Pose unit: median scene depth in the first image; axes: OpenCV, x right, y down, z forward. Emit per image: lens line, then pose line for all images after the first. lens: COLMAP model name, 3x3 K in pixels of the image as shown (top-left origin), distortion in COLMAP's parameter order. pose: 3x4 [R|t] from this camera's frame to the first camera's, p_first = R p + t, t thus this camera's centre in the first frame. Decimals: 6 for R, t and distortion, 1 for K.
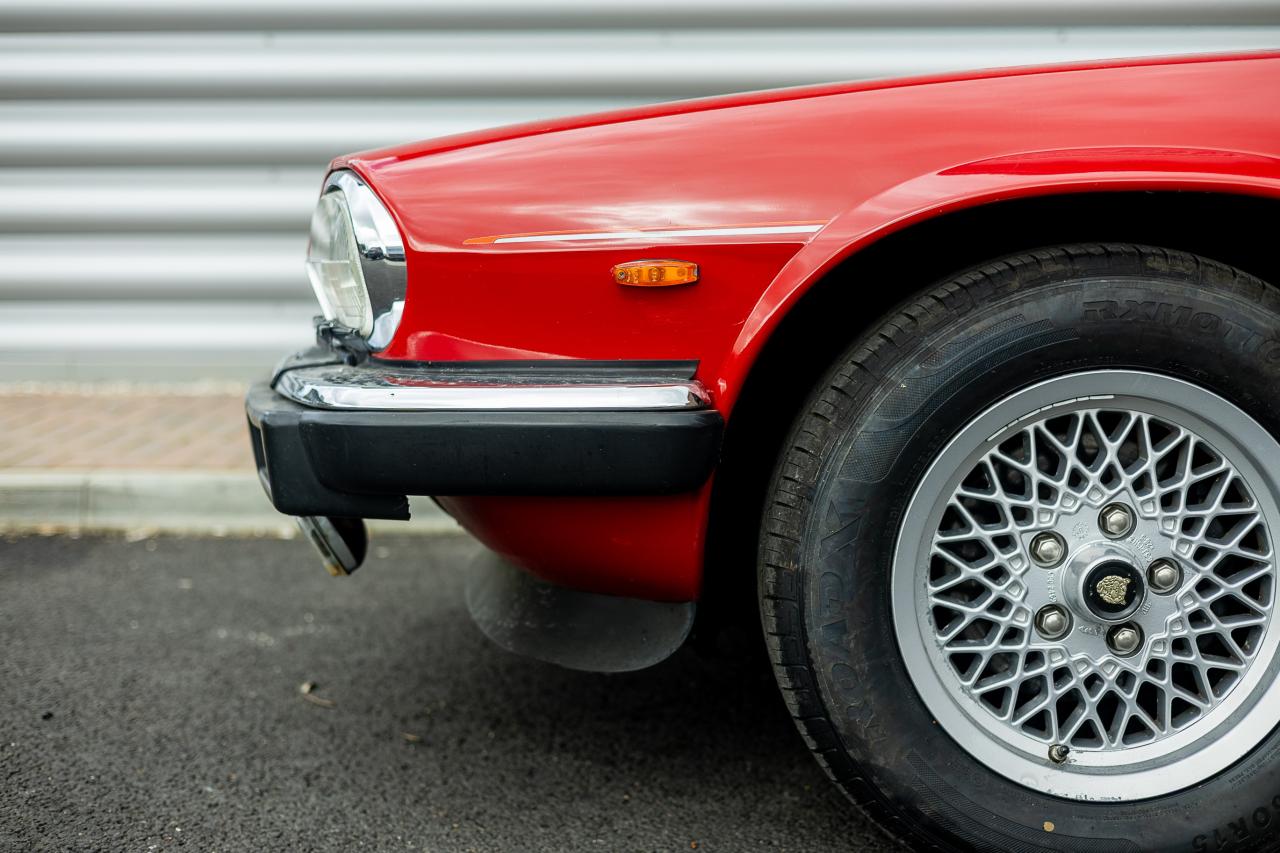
lens RADIAL K [[1883.5, 0, 639.4], [0, 1883.5, 442.6], [0, 0, 1]] dist [0.008289, 0.013775]
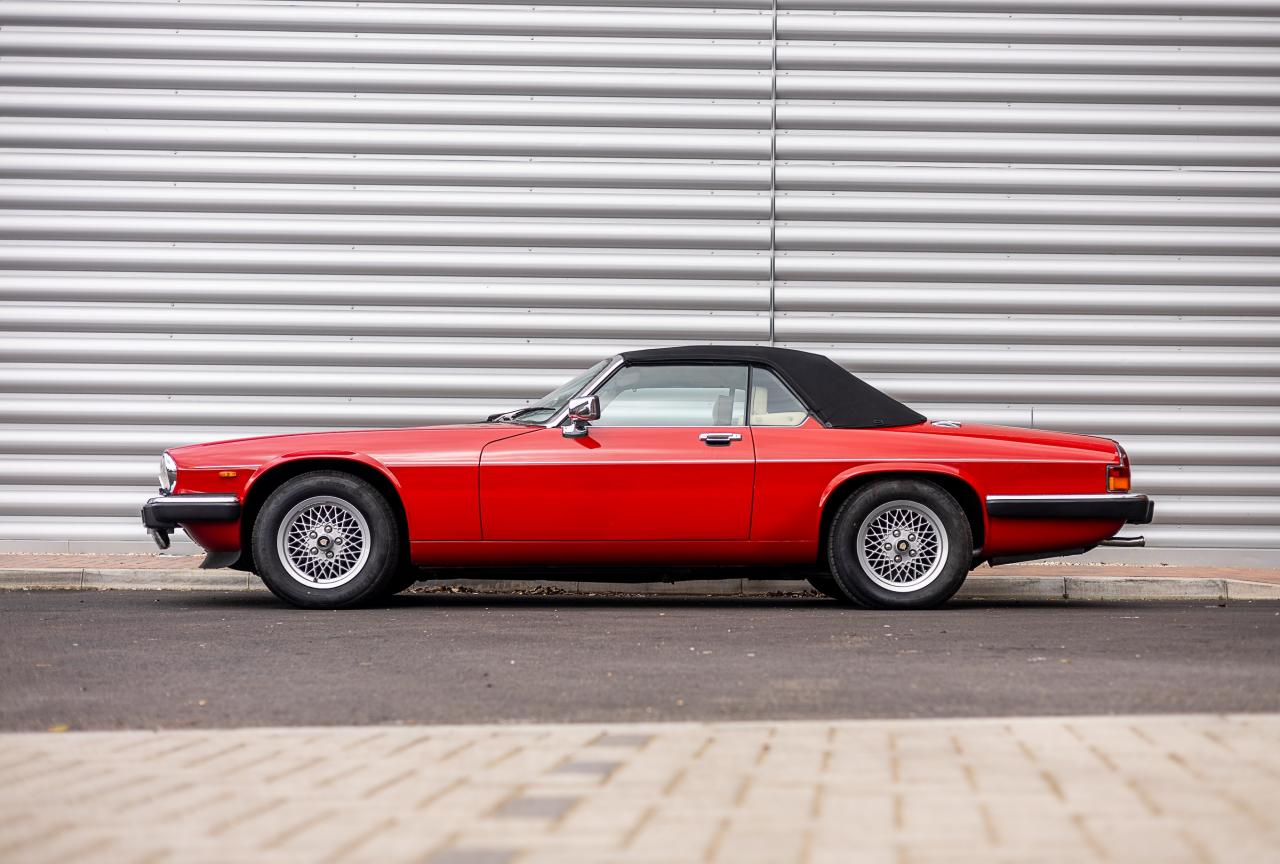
lens RADIAL K [[1864.1, 0, 647.6], [0, 1864.1, 429.7], [0, 0, 1]] dist [0.006577, 0.033017]
pose [[0.999052, 0.013476, 0.041385, 0.840285], [-0.006432, 0.986133, -0.165833, 0.553394], [-0.043046, 0.165410, 0.985285, -3.581048]]
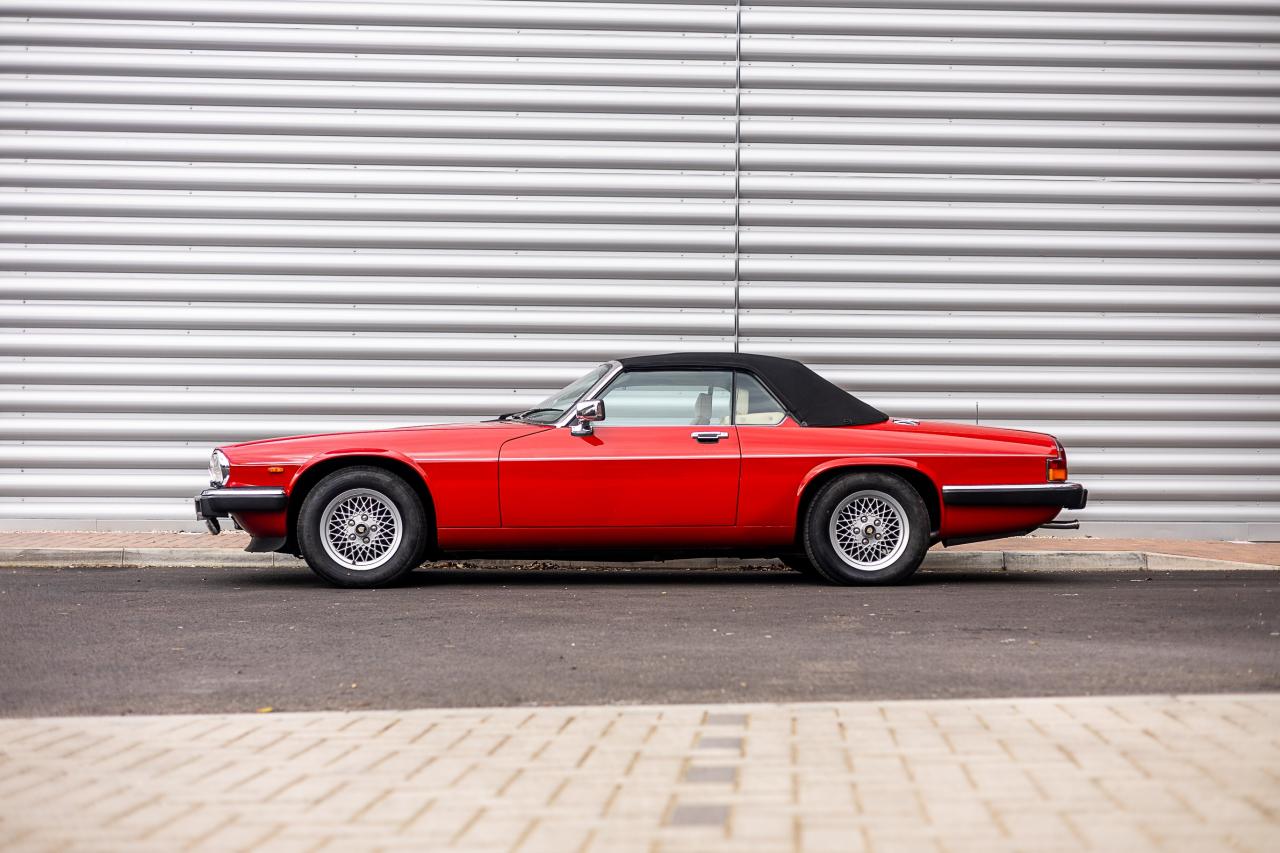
lens RADIAL K [[1813.7, 0, 626.0], [0, 1813.7, 423.3], [0, 0, 1]] dist [0.005724, 0.038342]
pose [[0.997352, 0.010247, 0.072001, 0.608896], [0.000372, 0.989292, -0.145947, 0.516729], [-0.072726, 0.145588, 0.986669, -4.060822]]
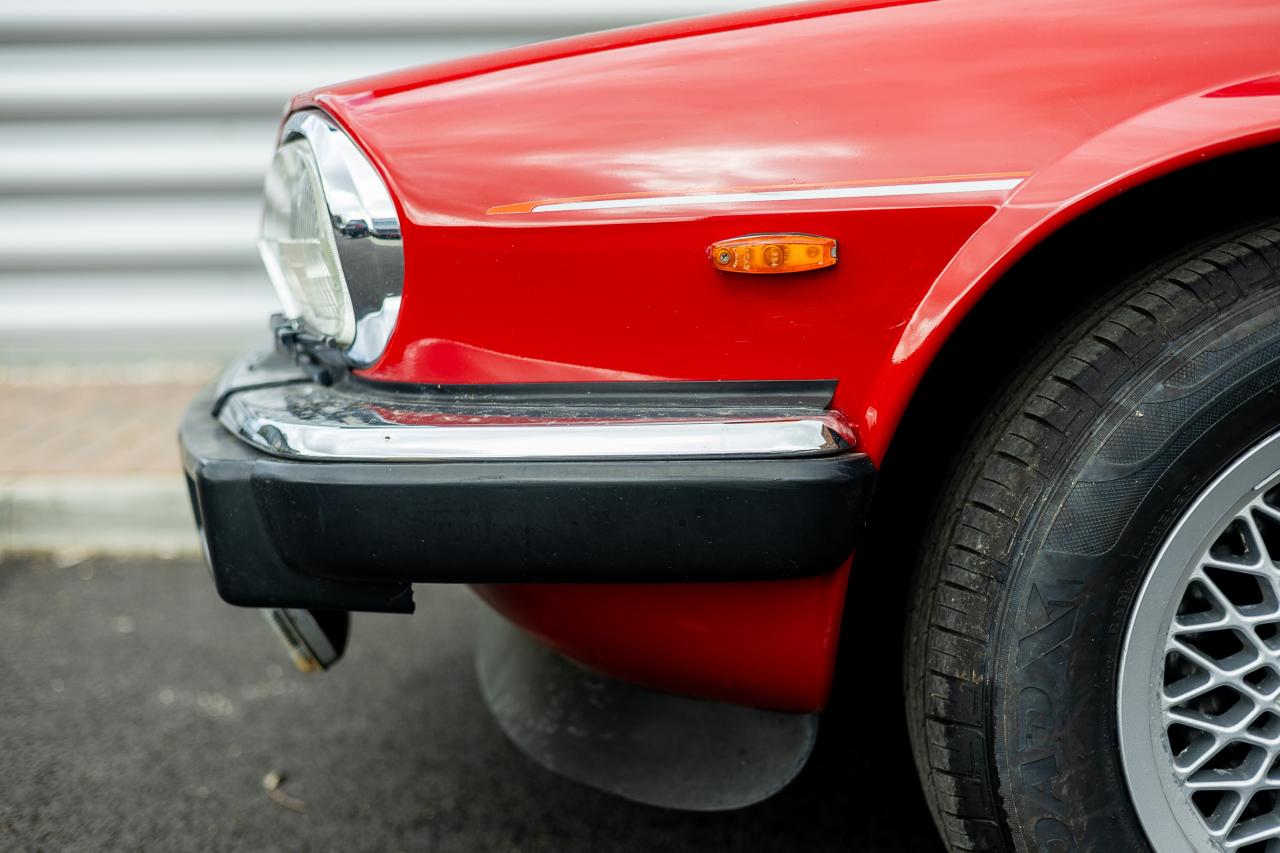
lens RADIAL K [[1826.6, 0, 634.8], [0, 1826.6, 427.9], [0, 0, 1]] dist [0.002200, 0.075719]
pose [[0.999671, -0.016334, 0.019774, -0.053304], [0.015939, 0.999673, 0.019975, -0.039651], [-0.020094, -0.019653, 0.999605, 0.330098]]
